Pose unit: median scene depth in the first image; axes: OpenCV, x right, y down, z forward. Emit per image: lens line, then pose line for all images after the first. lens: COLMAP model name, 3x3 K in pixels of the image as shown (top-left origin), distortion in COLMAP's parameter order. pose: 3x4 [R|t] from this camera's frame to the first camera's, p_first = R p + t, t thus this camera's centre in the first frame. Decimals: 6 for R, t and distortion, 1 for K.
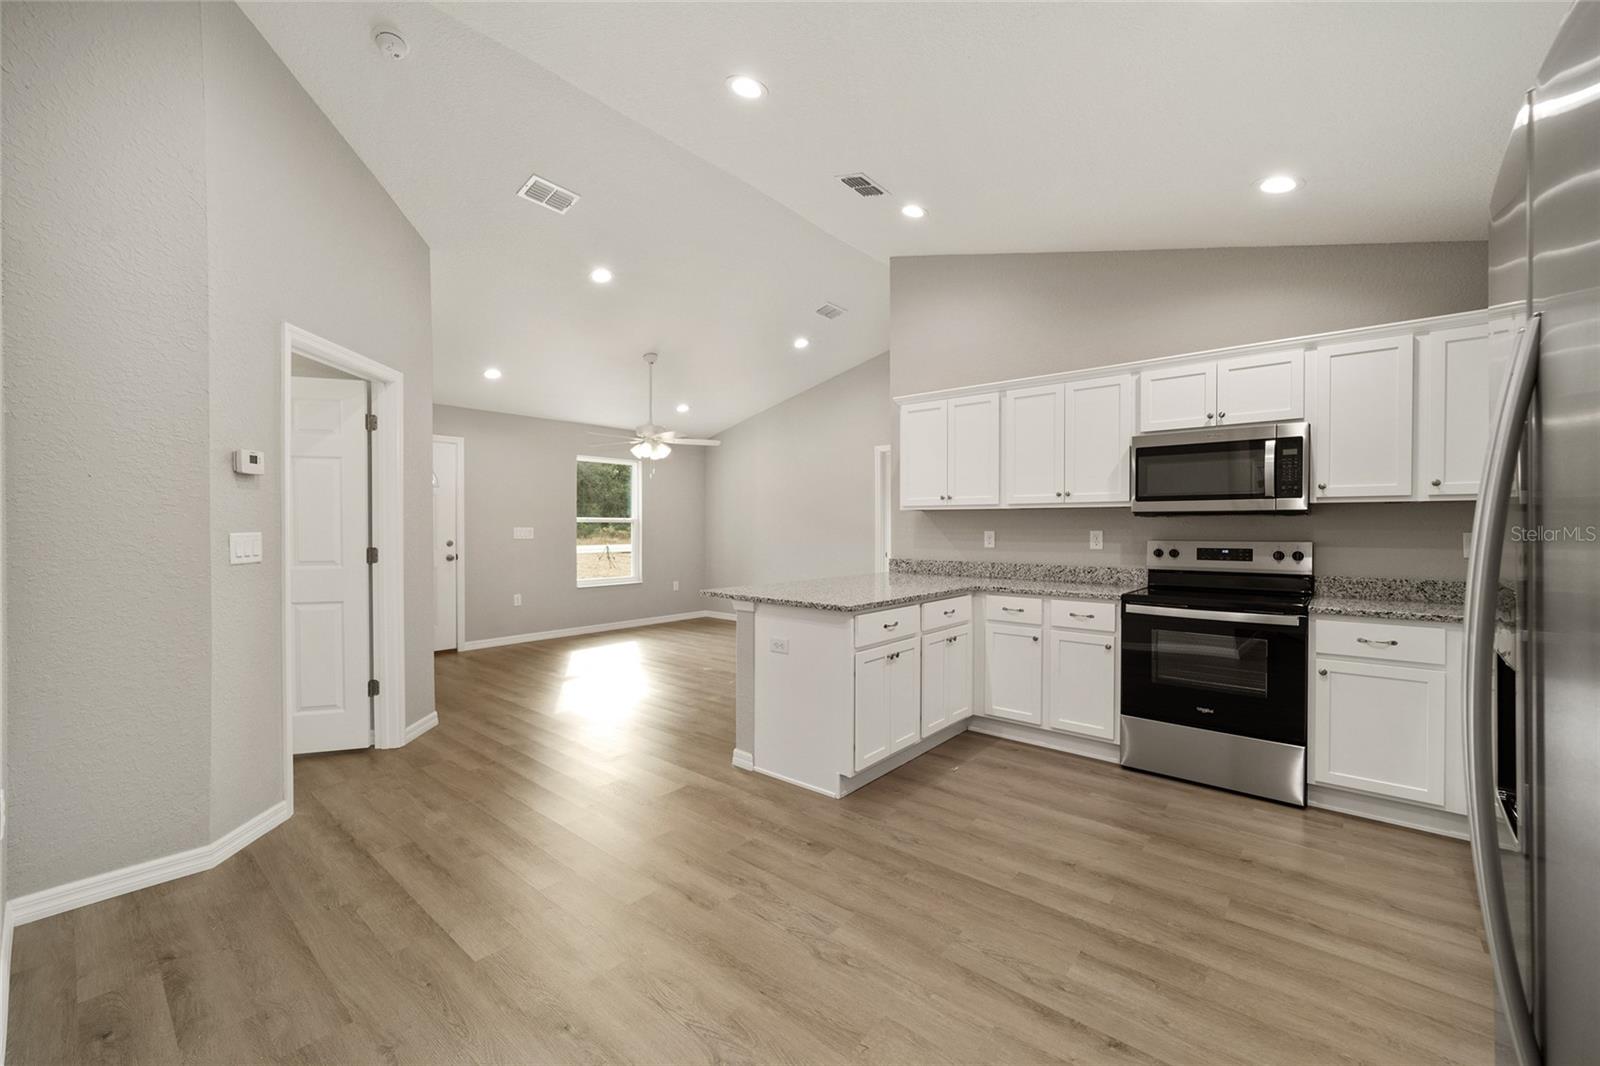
lens RADIAL K [[646.3, 0, 793.7], [0, 646.3, 535.2], [0, 0, 1]] dist [-0.007219, 0.001614]
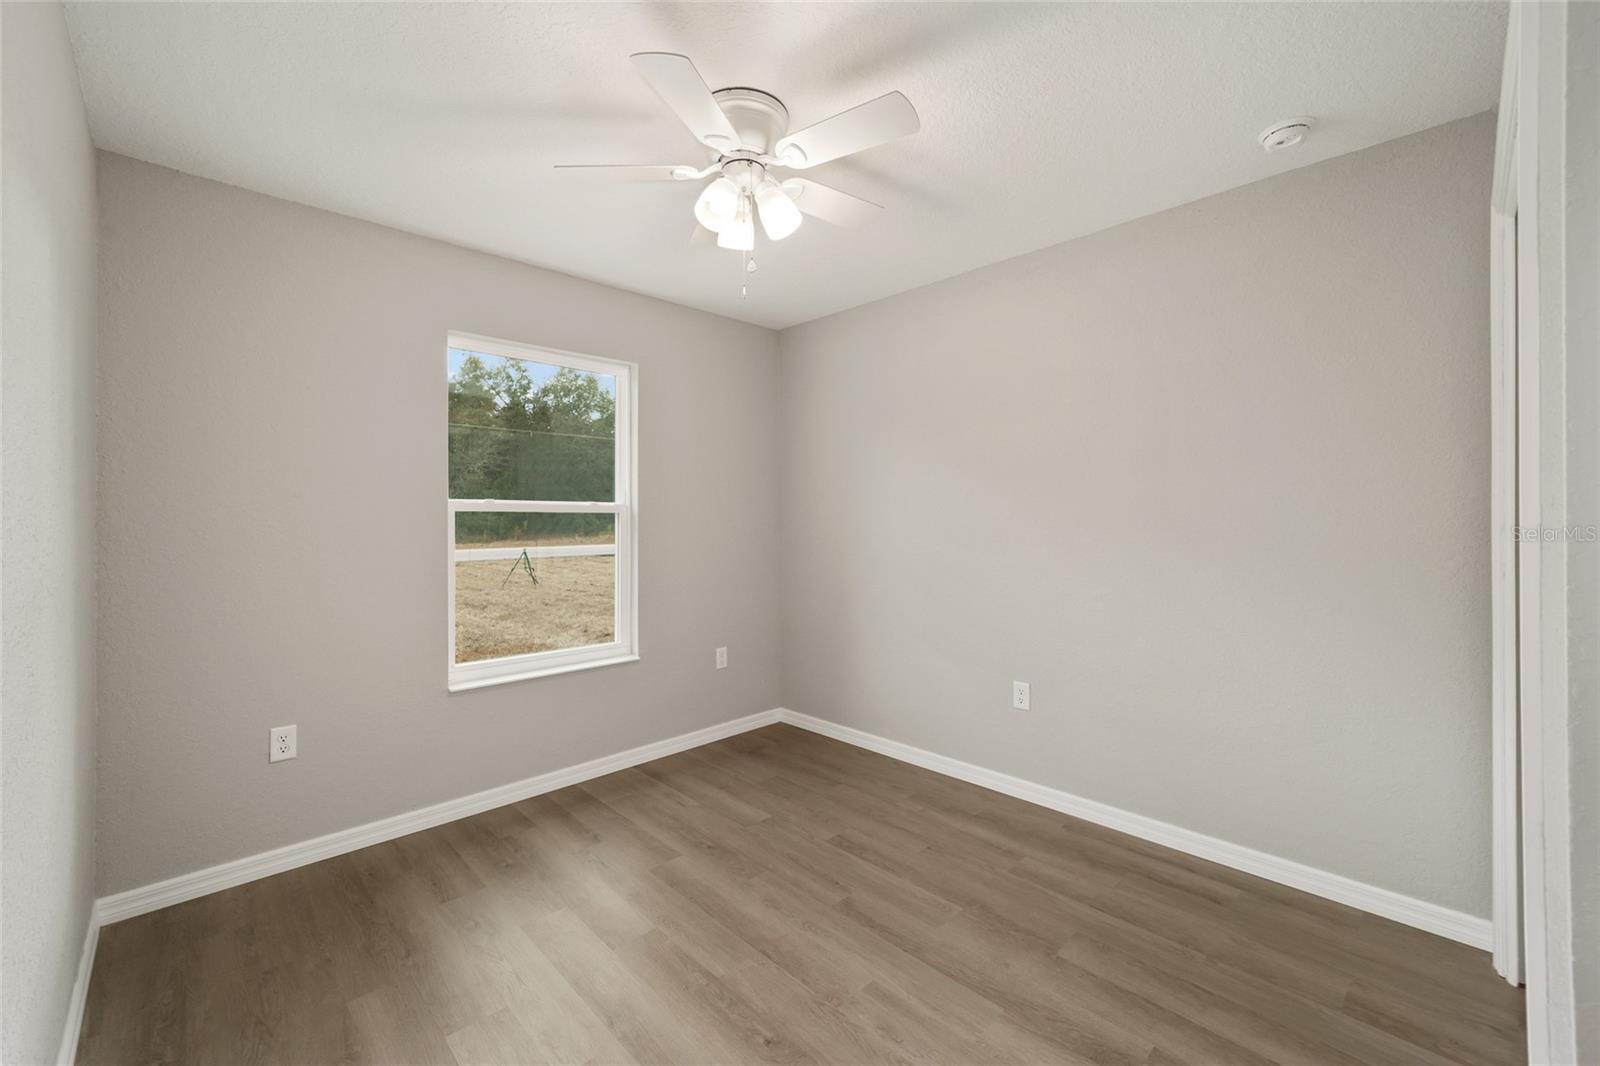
lens RADIAL K [[646.3, 0, 808.2], [0, 646.3, 513.9], [0, 0, 1]] dist [-0.007219, 0.001614]
pose [[0.995699, -0.012923, -0.091739, -0.206448], [0.011073, 0.999725, -0.020653, -0.020480], [0.091980, 0.019548, 0.995569, 1.411839]]
